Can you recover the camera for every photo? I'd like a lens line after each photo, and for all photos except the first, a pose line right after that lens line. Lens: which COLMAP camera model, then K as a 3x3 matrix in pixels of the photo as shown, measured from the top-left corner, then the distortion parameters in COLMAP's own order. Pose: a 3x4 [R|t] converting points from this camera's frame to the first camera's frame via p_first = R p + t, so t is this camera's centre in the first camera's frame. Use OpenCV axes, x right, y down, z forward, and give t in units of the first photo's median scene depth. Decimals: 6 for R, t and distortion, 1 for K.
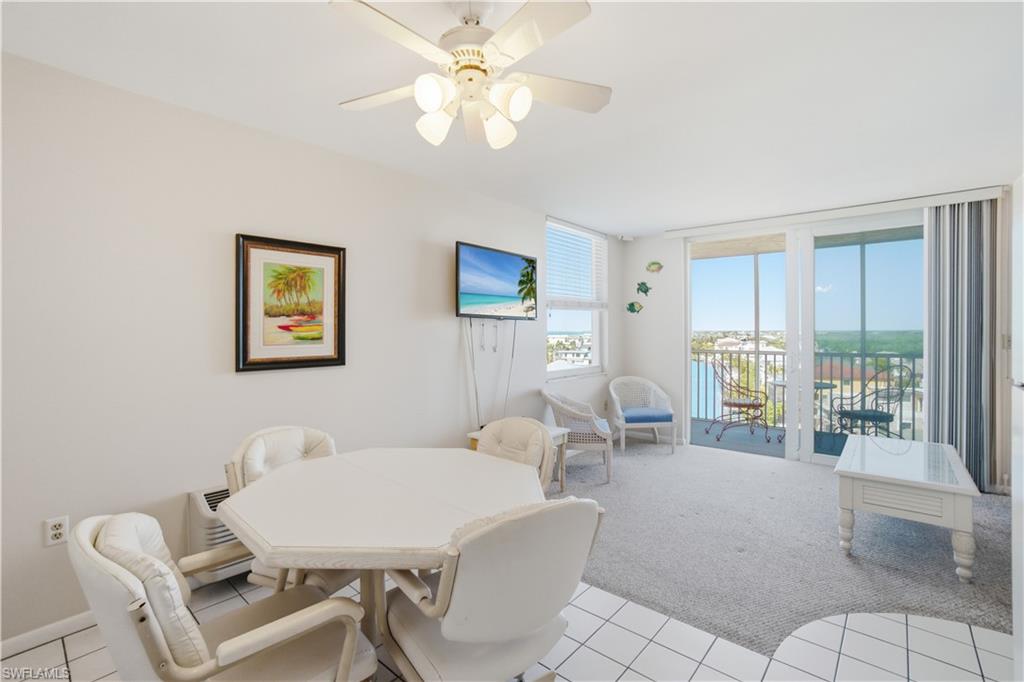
lens RADIAL K [[459.9, 0, 512.0], [0, 459.9, 341.0], [0, 0, 1]] dist [-0.105662, 0.044134]
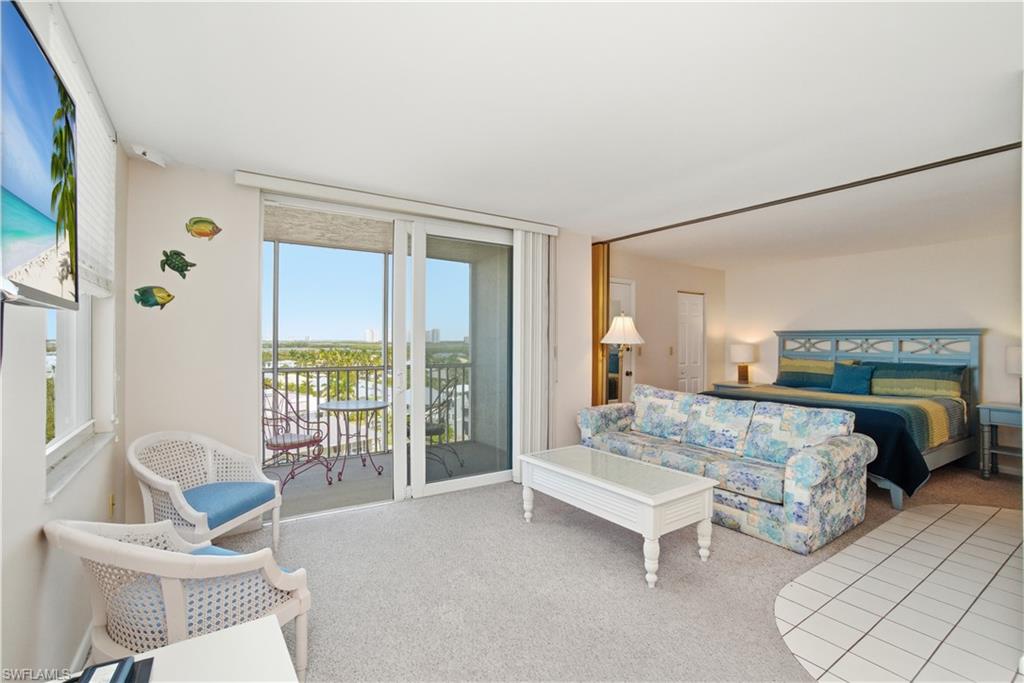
lens RADIAL K [[459.9, 0, 512.0], [0, 459.9, 341.5], [0, 0, 1]] dist [-0.105662, 0.044134]
pose [[0.259893, 0.003037, 0.965633, -0.210640], [0.016704, 0.999831, -0.007640, -0.025642], [-0.965493, 0.018115, 0.259799, 0.978763]]
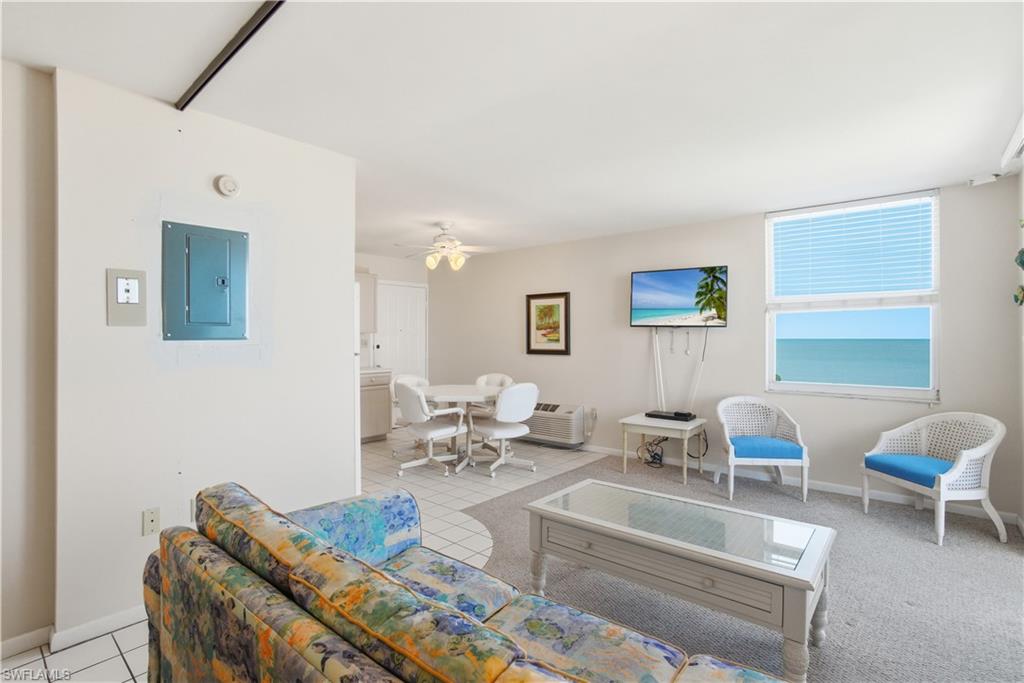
lens RADIAL K [[504.5, 0, 507.1], [0, 504.5, 341.3], [0, 0, 1]] dist [-0.071593, 0.043617]
pose [[0.012143, 0.010309, -0.999873, 1.747848], [-0.025610, 0.999622, 0.009995, -0.017445], [0.999598, 0.025485, 0.012402, 0.741796]]
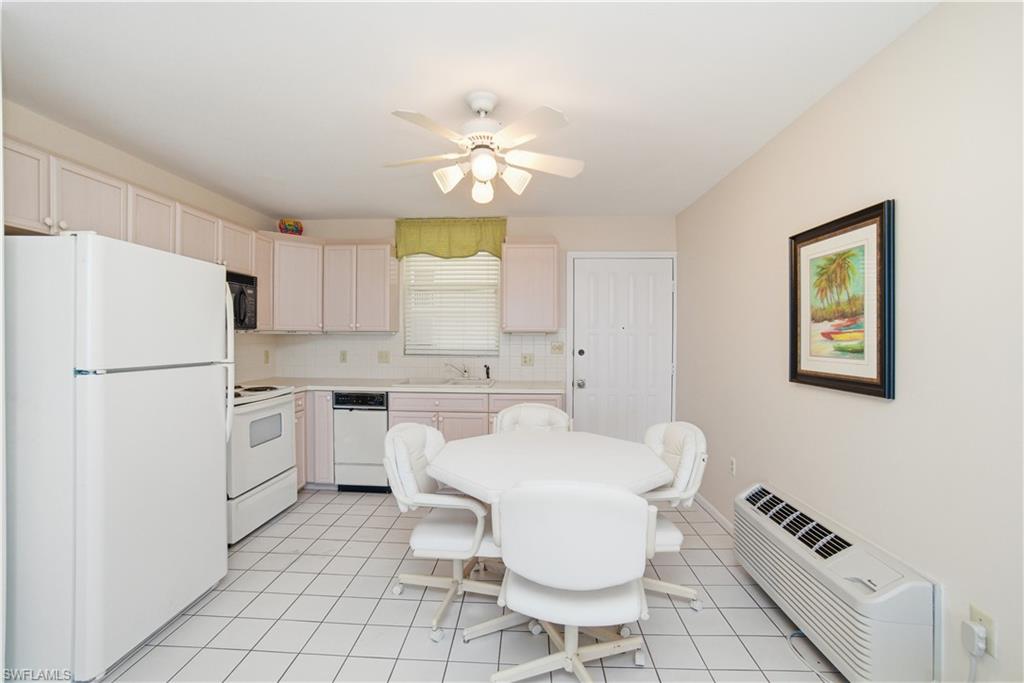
lens RADIAL K [[456.5, 0, 510.8], [0, 456.5, 336.3], [0, 0, 1]] dist [-0.080089, 0.029558]
pose [[-0.783277, -0.001372, -0.621672, 0.383274], [-0.019198, 0.999574, 0.021982, -0.031687], [0.621377, 0.029153, -0.782970, 1.173494]]
